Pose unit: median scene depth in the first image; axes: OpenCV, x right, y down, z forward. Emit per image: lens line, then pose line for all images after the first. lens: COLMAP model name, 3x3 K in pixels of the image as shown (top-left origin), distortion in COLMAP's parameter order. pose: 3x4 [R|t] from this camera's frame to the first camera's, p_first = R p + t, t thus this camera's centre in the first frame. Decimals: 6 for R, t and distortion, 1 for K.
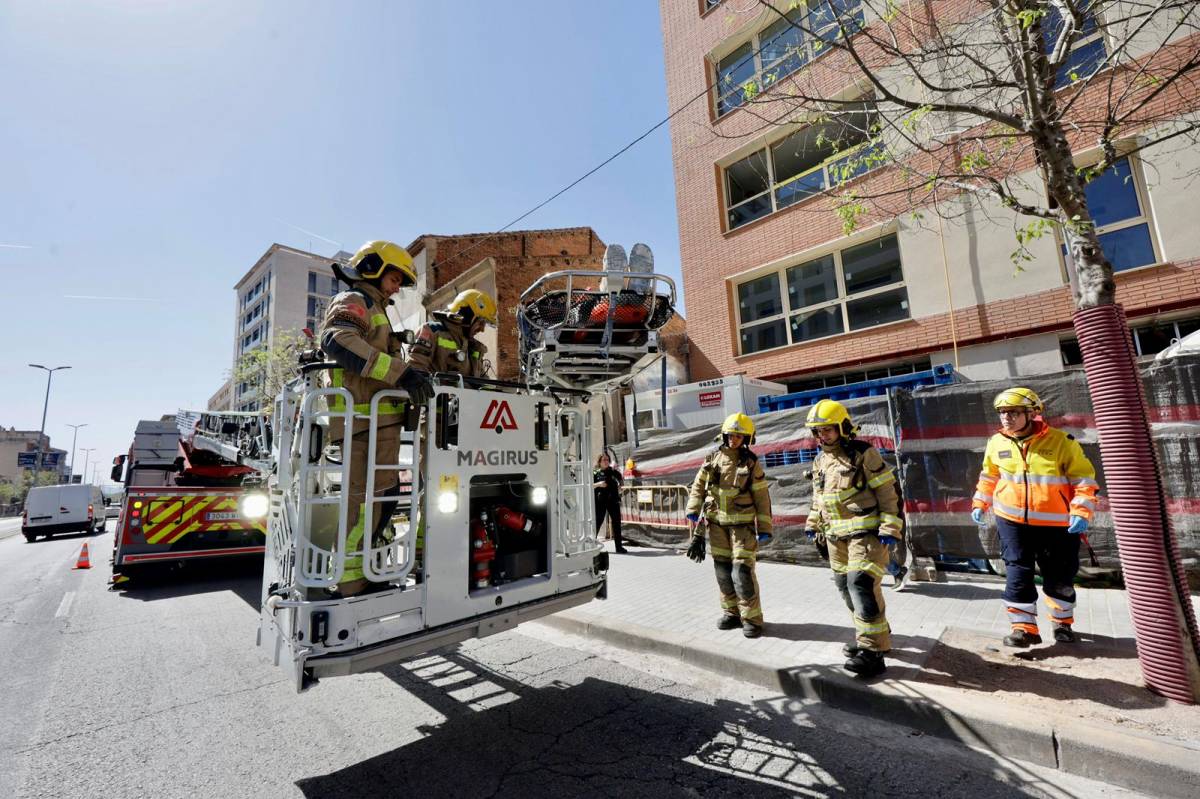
lens RADIAL K [[475.7, 0, 594.3], [0, 475.7, 402.1], [0, 0, 1]] dist [-0.002748, -0.000038]
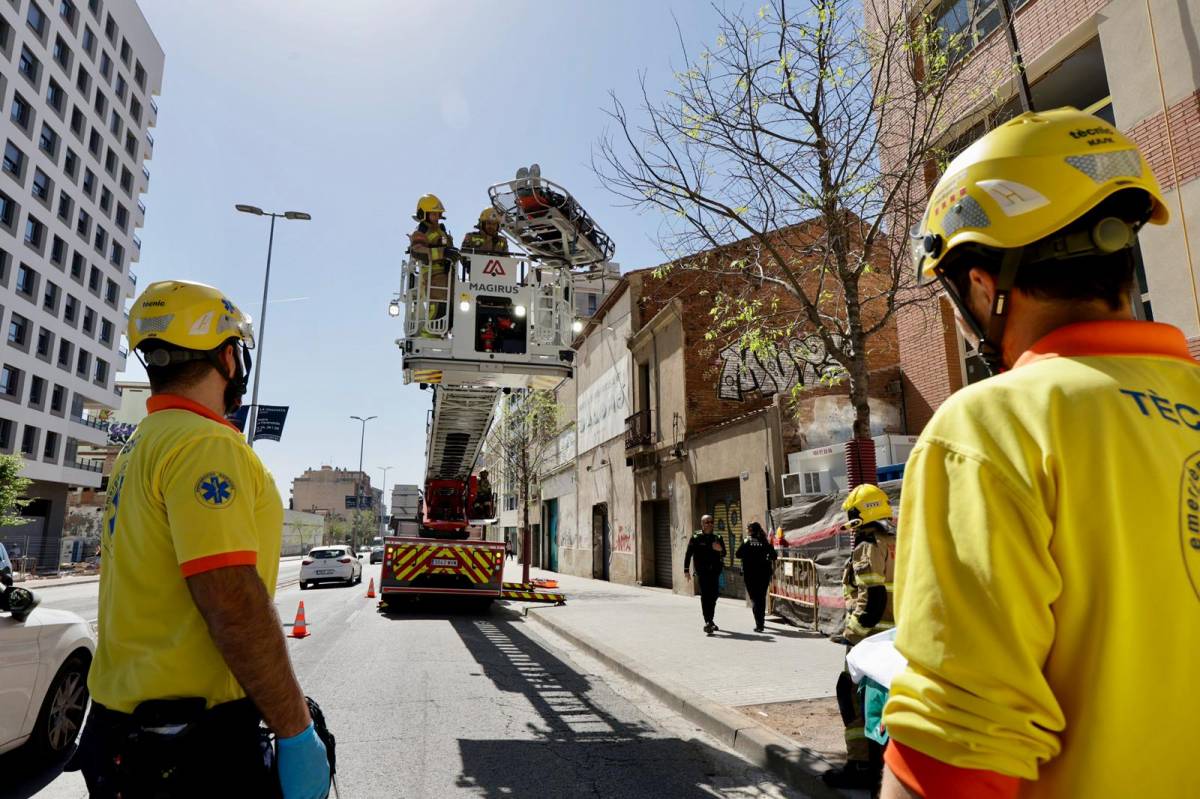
lens RADIAL K [[670.2, 0, 597.7], [0, 670.2, 403.6], [0, 0, 1]] dist [-0.000086, -0.000230]
pose [[0.862993, -0.057000, -0.501990, 0.410096], [0.041850, 0.998266, -0.041405, -0.074804], [0.503480, 0.014724, 0.863882, -0.278791]]
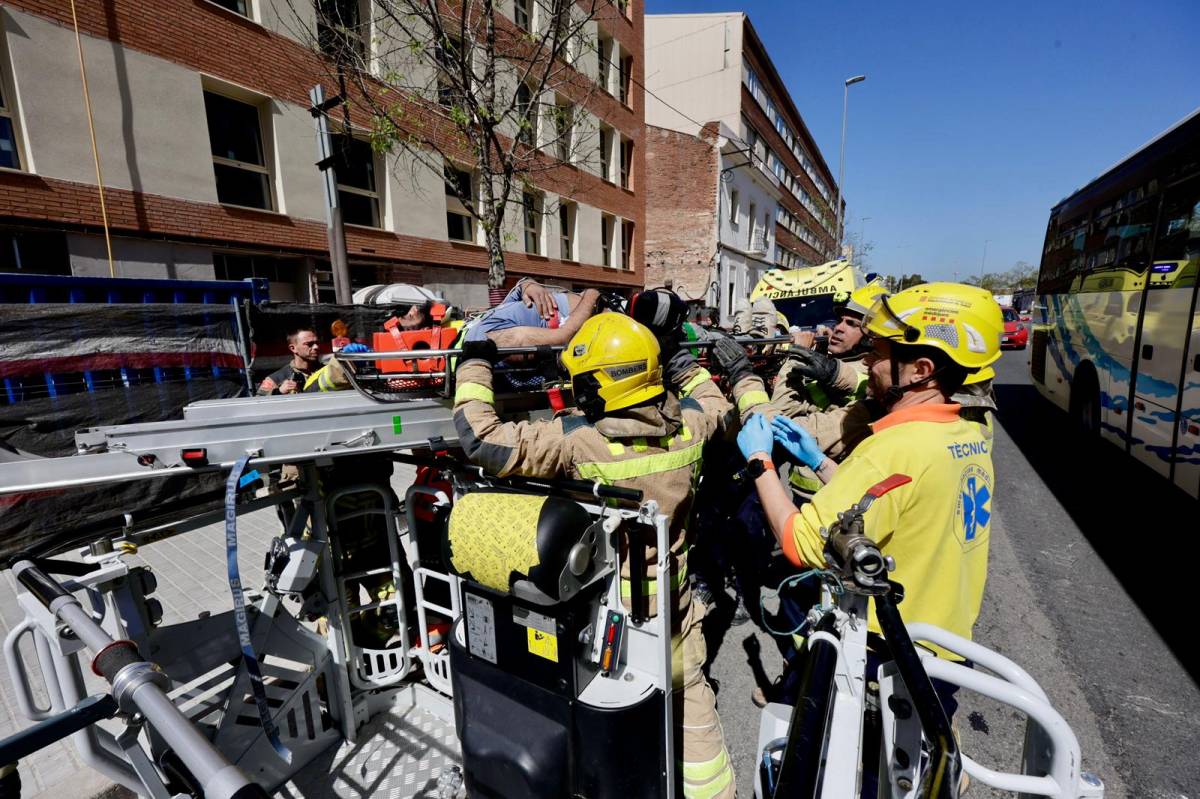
lens RADIAL K [[476.7, 0, 596.4], [0, 476.7, 401.4], [0, 0, 1]] dist [-0.001769, -0.000224]
pose [[-0.224166, -0.108726, 0.968467, -0.223968], [-0.107910, 0.990415, 0.086213, 0.006915], [-0.968558, -0.085182, -0.233750, 0.304802]]
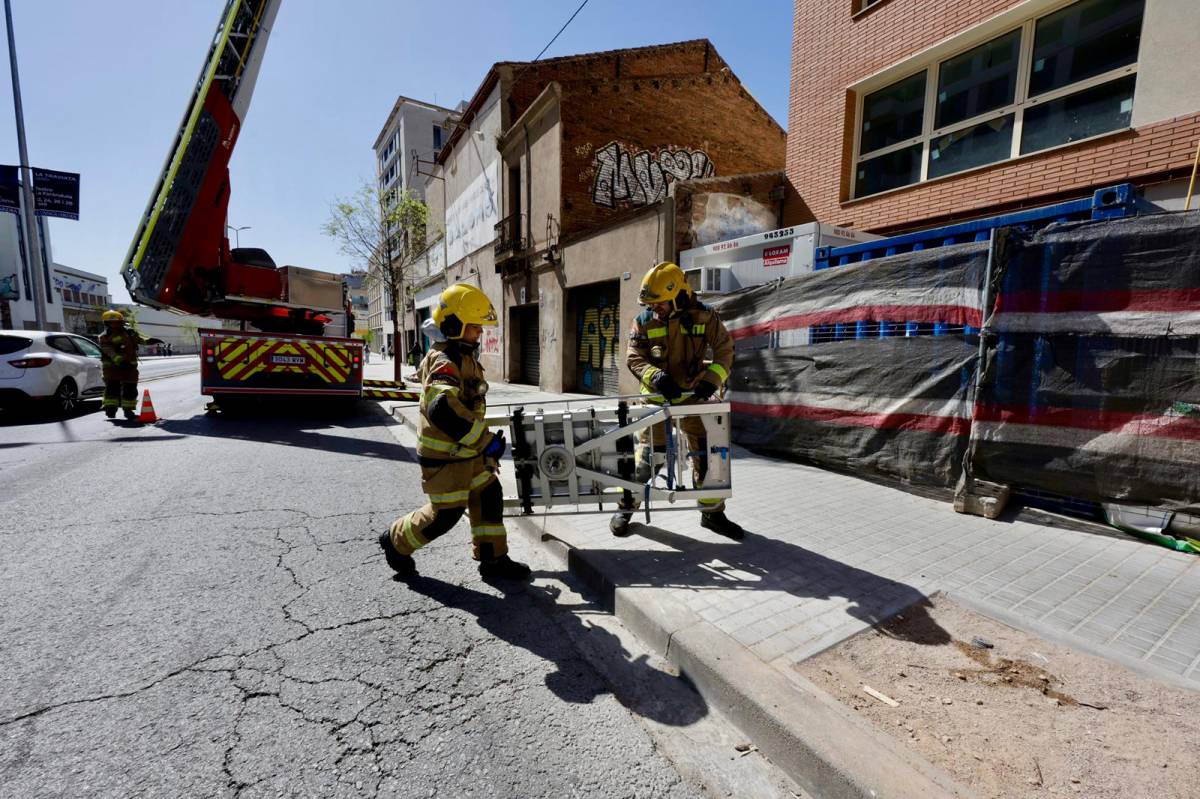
lens RADIAL K [[476.7, 0, 596.4], [0, 476.7, 401.4], [0, 0, 1]] dist [-0.001769, -0.000224]
pose [[0.964523, 0.090669, -0.247942, 0.160086], [-0.021249, 0.962789, 0.269416, 0.018359], [0.263144, -0.254590, 0.930559, 0.121287]]
